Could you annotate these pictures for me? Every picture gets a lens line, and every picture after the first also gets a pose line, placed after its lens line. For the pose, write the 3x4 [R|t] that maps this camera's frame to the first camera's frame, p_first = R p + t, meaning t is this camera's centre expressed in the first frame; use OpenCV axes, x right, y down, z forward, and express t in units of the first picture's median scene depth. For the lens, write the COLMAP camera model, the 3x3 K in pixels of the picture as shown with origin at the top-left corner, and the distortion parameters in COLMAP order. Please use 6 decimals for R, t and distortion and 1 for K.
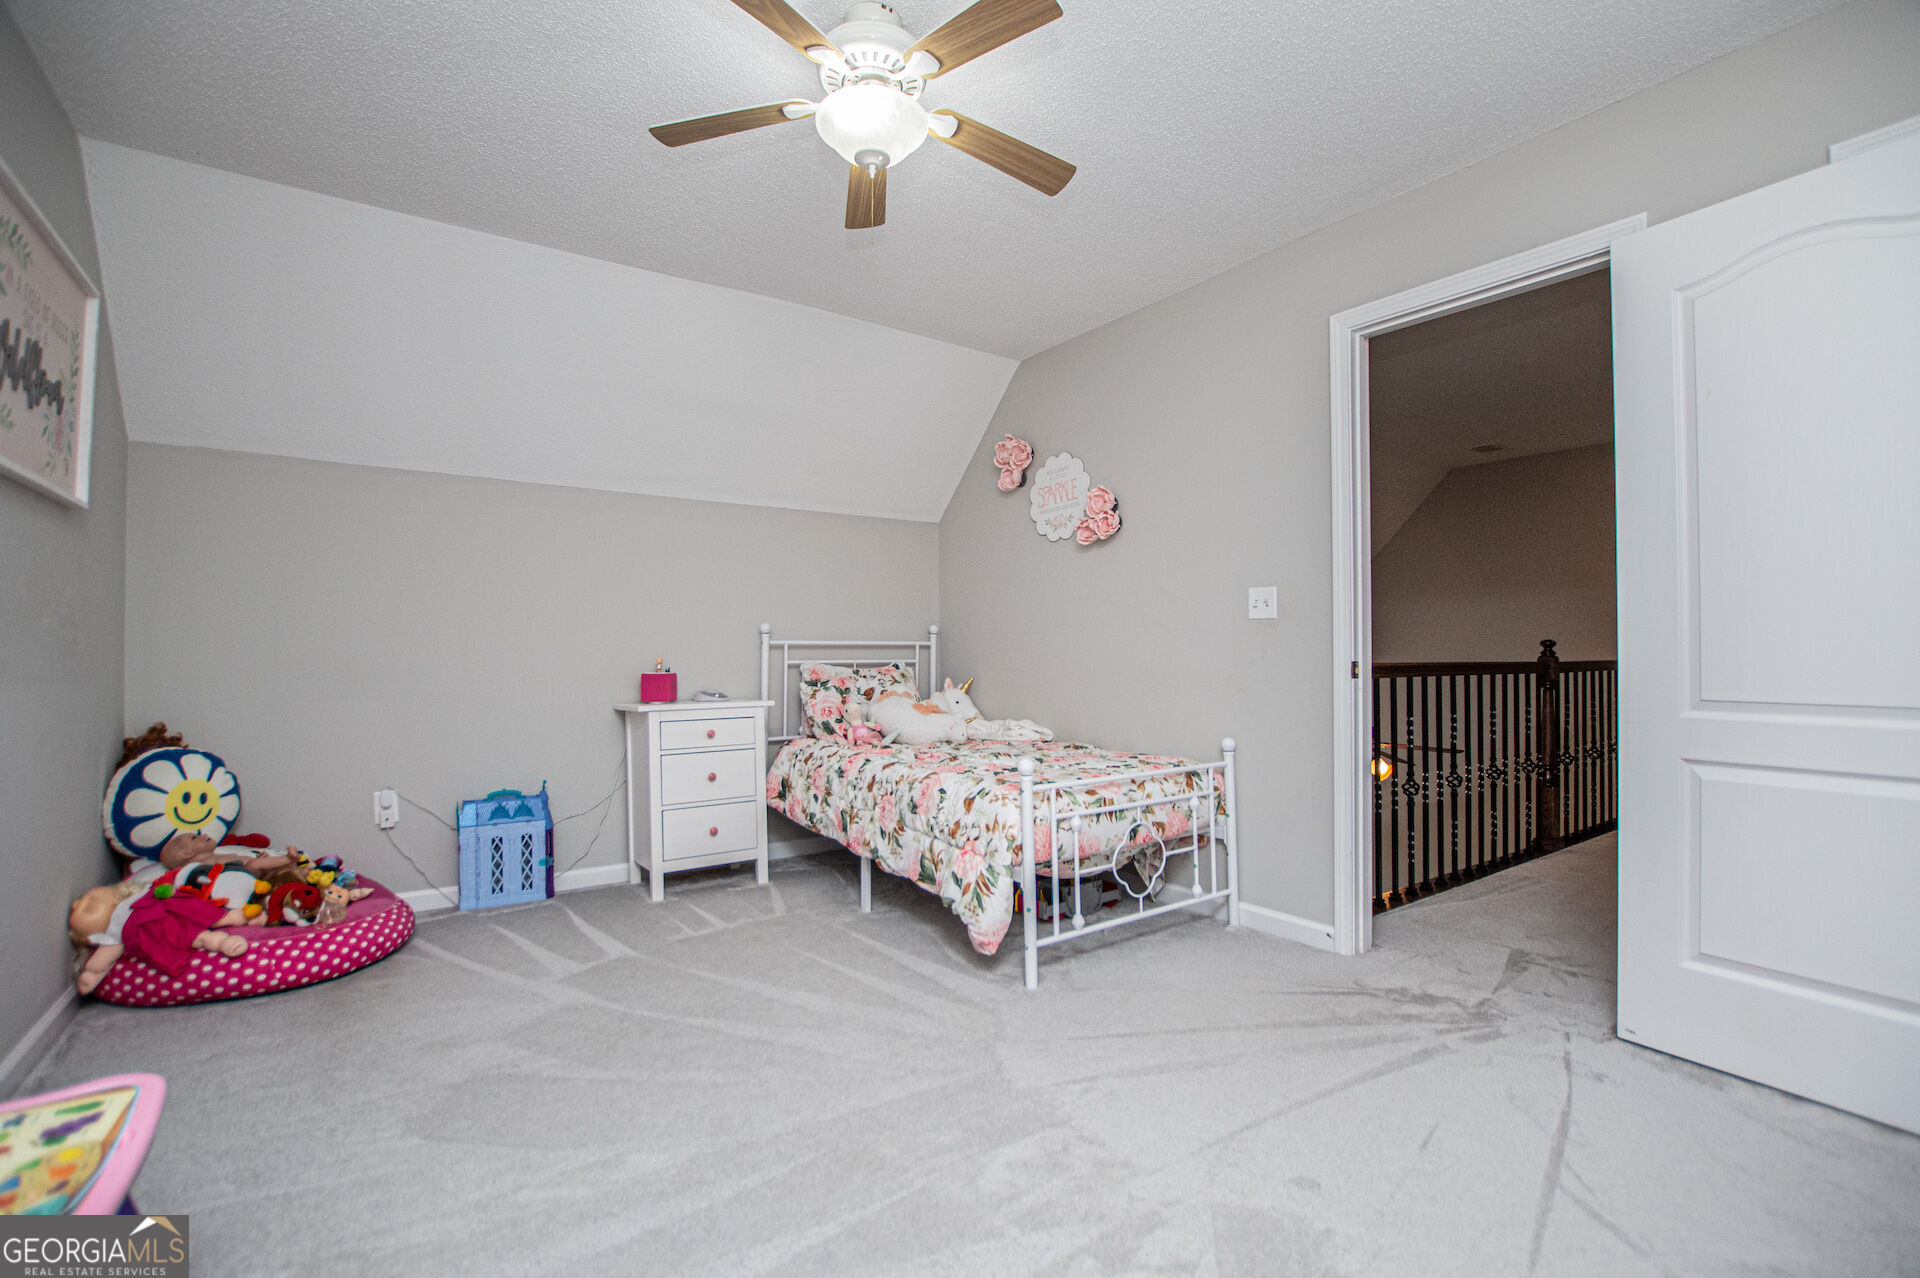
lens RADIAL K [[846.2, 0, 983.3], [0, 846.2, 642.9], [0, 0, 1]] dist [-0.033134, 0.003973]
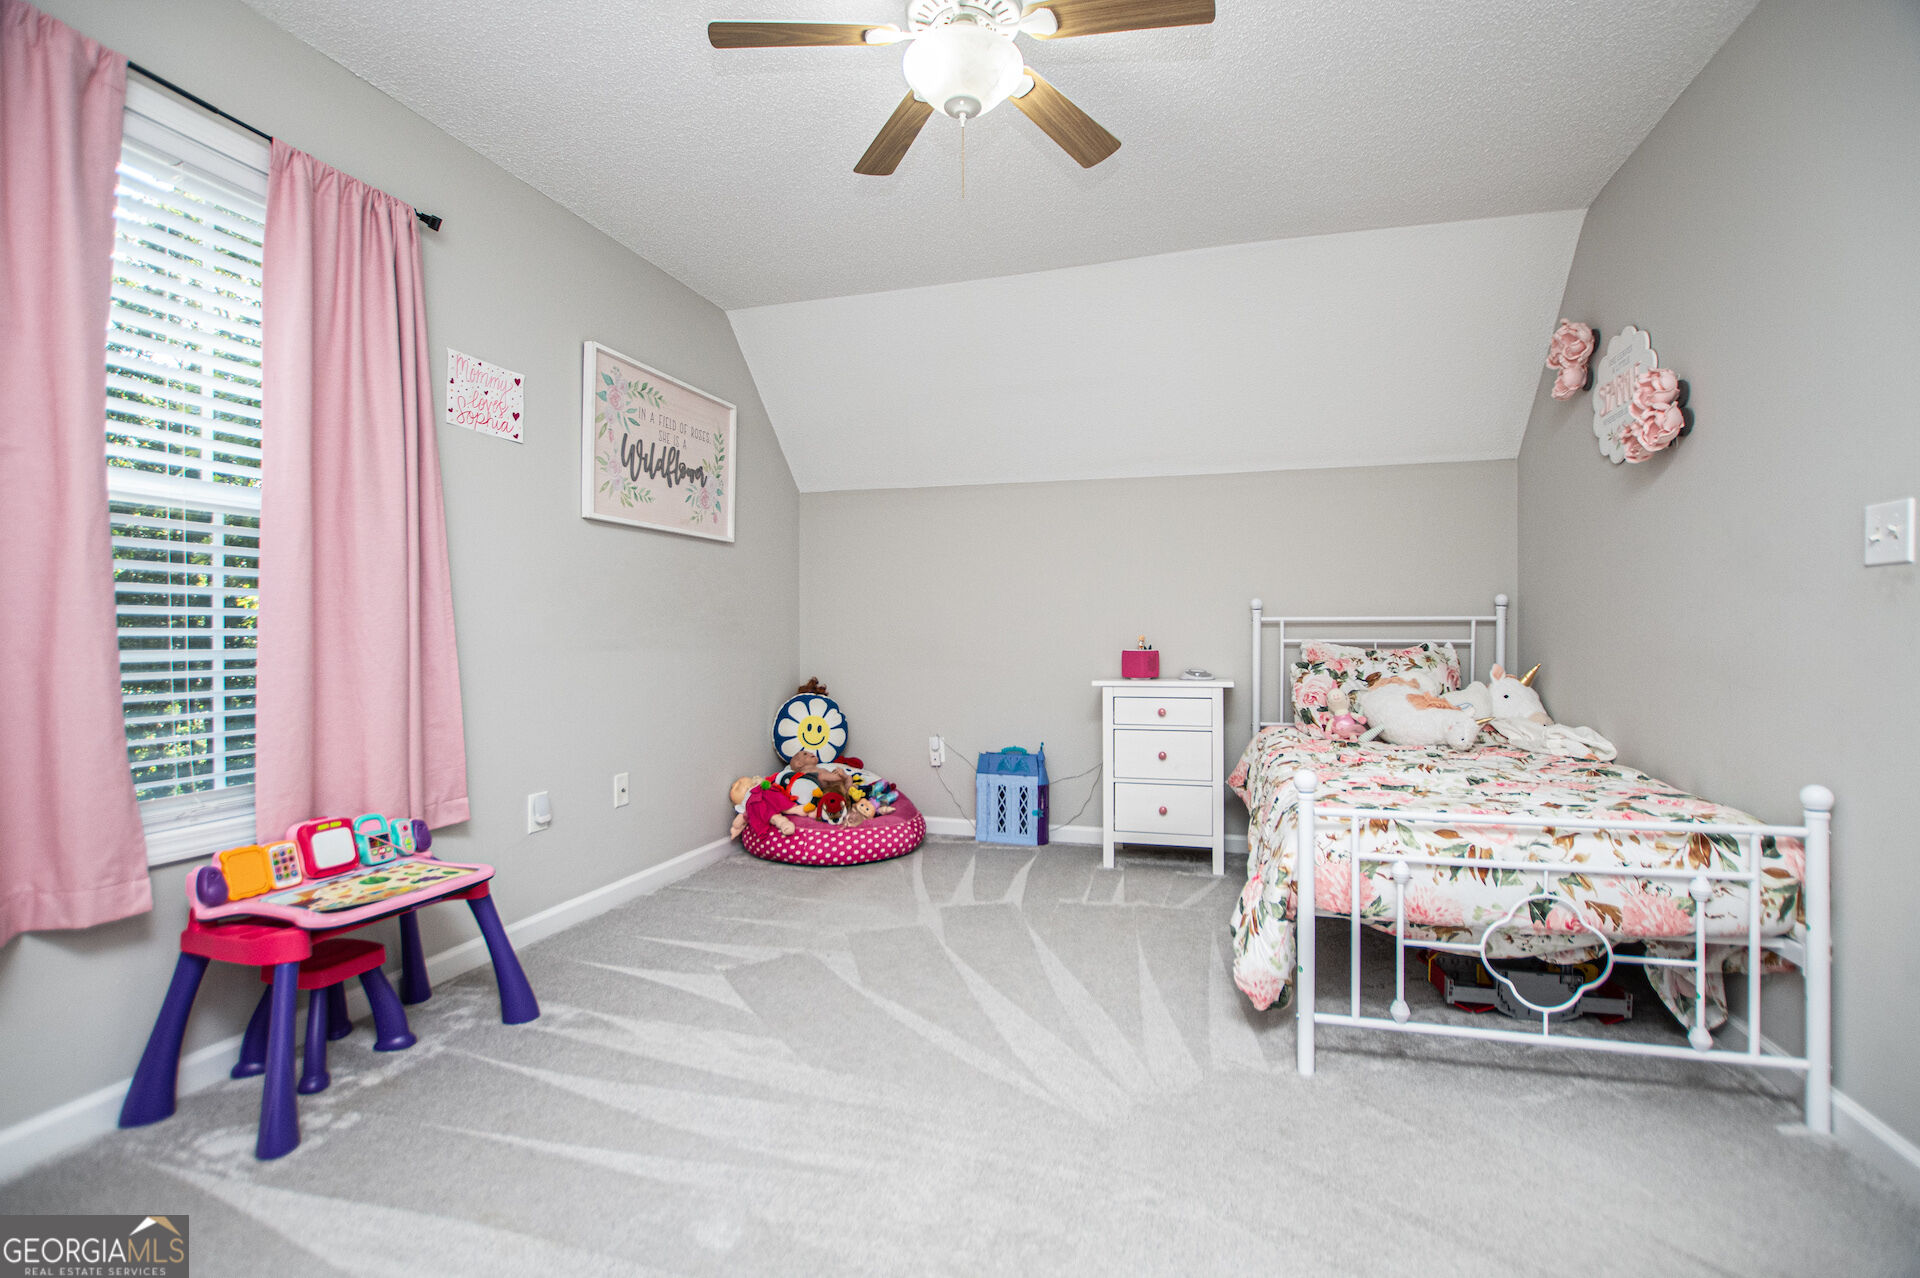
lens RADIAL K [[846.2, 0, 983.3], [0, 846.2, 642.9], [0, 0, 1]] dist [-0.033134, 0.003973]
pose [[0.618448, 0.010030, -0.785762, 0.397383], [0.009440, 0.999752, 0.020191, 0.005330], [0.785769, -0.019905, 0.618200, 0.271211]]
